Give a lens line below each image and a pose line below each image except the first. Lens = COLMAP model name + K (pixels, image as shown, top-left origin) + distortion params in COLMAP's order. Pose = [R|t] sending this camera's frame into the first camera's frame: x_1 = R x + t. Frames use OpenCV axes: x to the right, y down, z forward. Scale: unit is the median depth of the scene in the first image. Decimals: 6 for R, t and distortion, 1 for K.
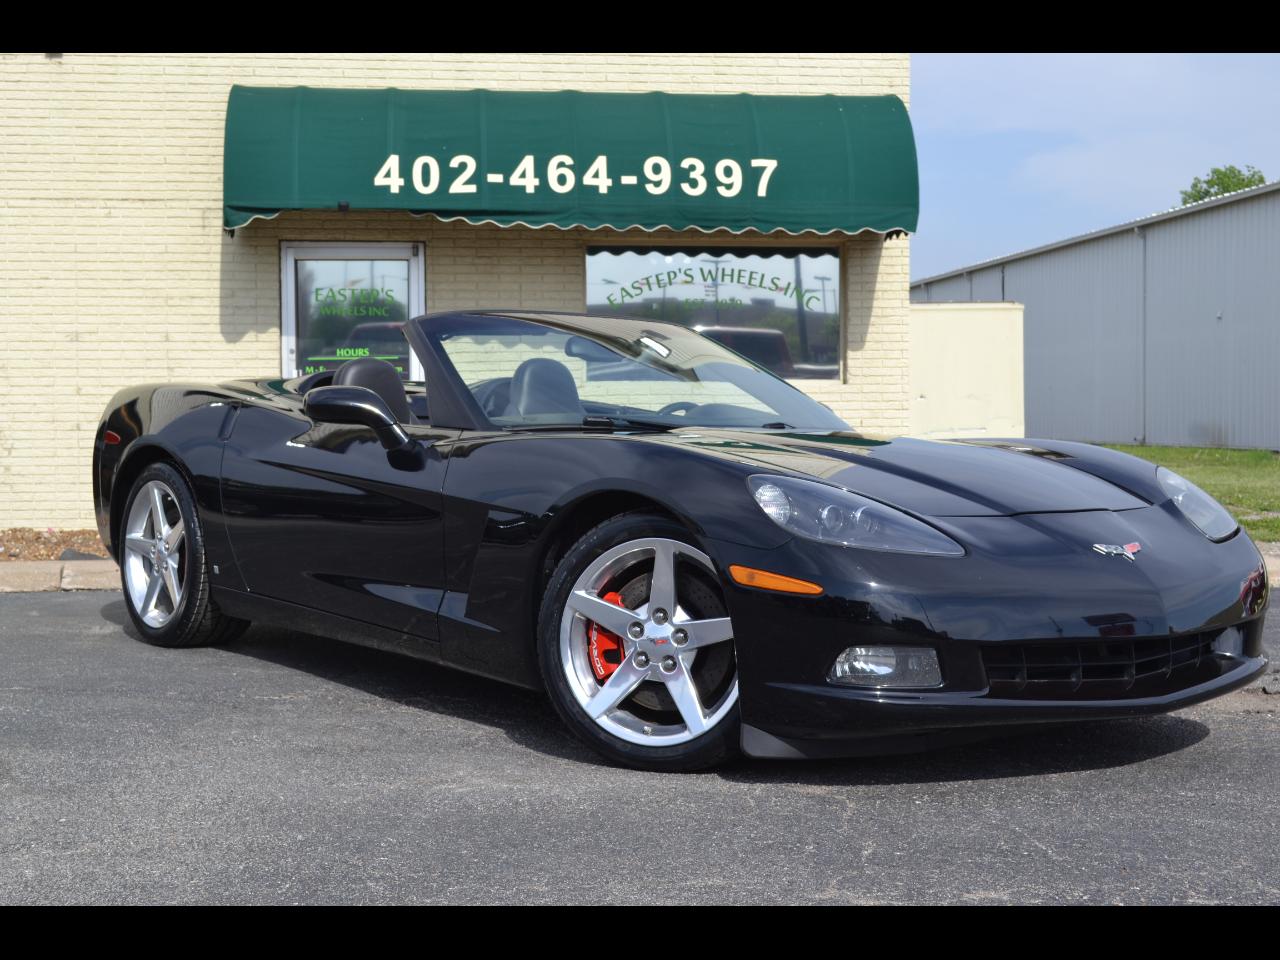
lens RADIAL K [[1989.2, 0, 640.1], [0, 1989.2, 480.2], [0, 0, 1]] dist [-0.003002, -0.000981]
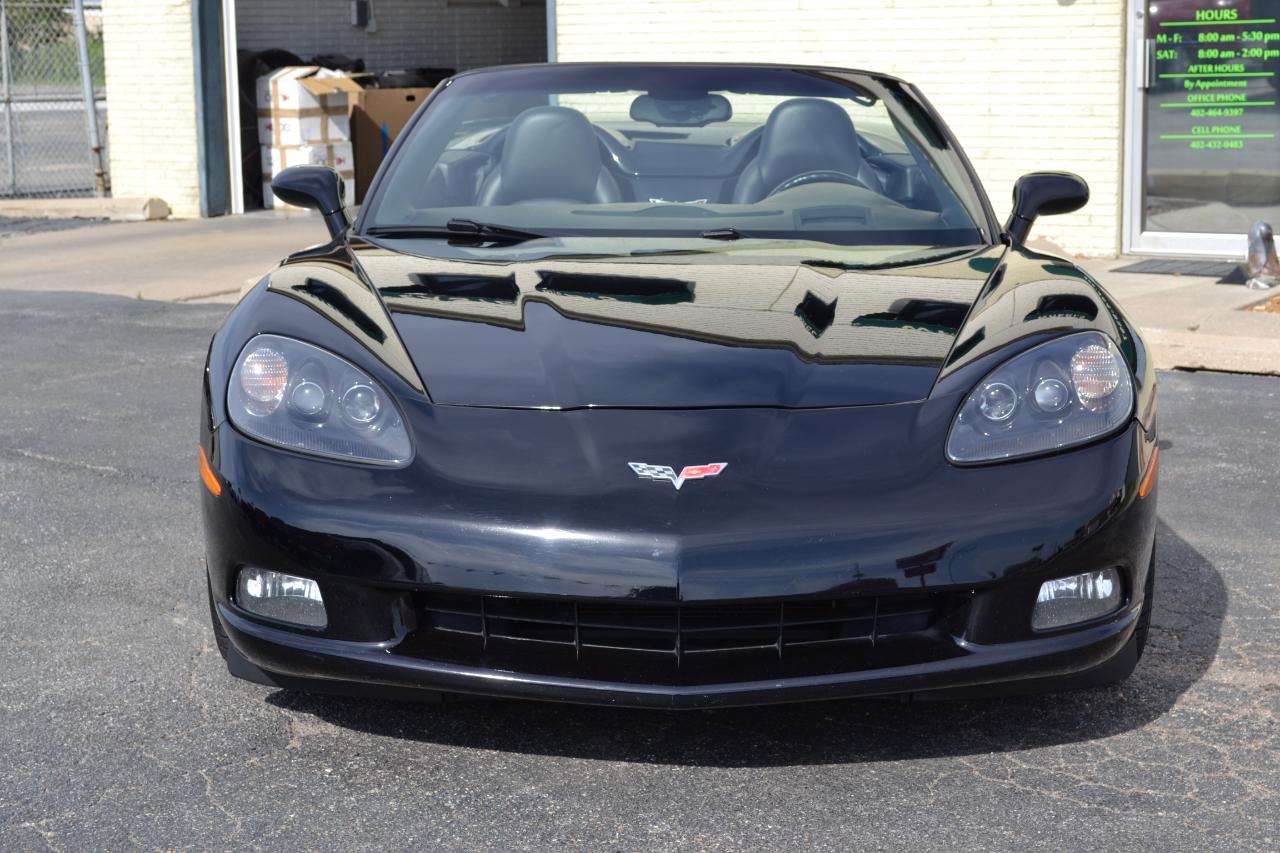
lens RADIAL K [[2500.6, 0, 640.0], [0, 2500.6, 426.5], [0, 0, 1]] dist [-0.017530, -0.131503]
pose [[0.747276, 0.095395, -0.657631, 0.345986], [-0.003013, 0.990119, 0.140200, -0.043858], [0.664507, -0.102787, 0.740179, 0.147735]]
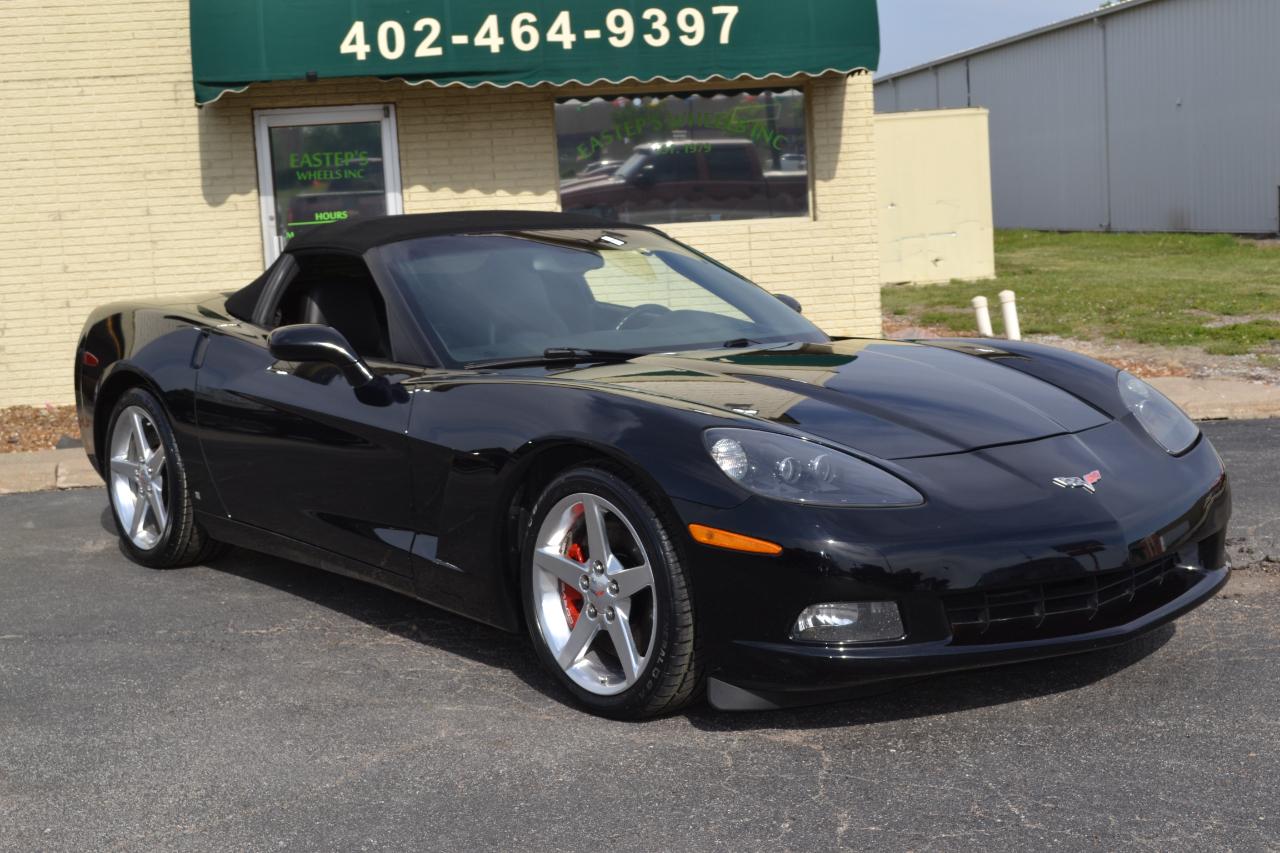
lens RADIAL K [[1901.6, 0, 638.4], [0, 1901.6, 430.3], [0, 0, 1]] dist [-0.018273, 0.032626]
pose [[0.998732, -0.050331, 0.000495, 0.007141], [0.050072, 0.994498, 0.092015, -0.038451], [-0.005124, -0.091873, 0.995758, 0.020160]]
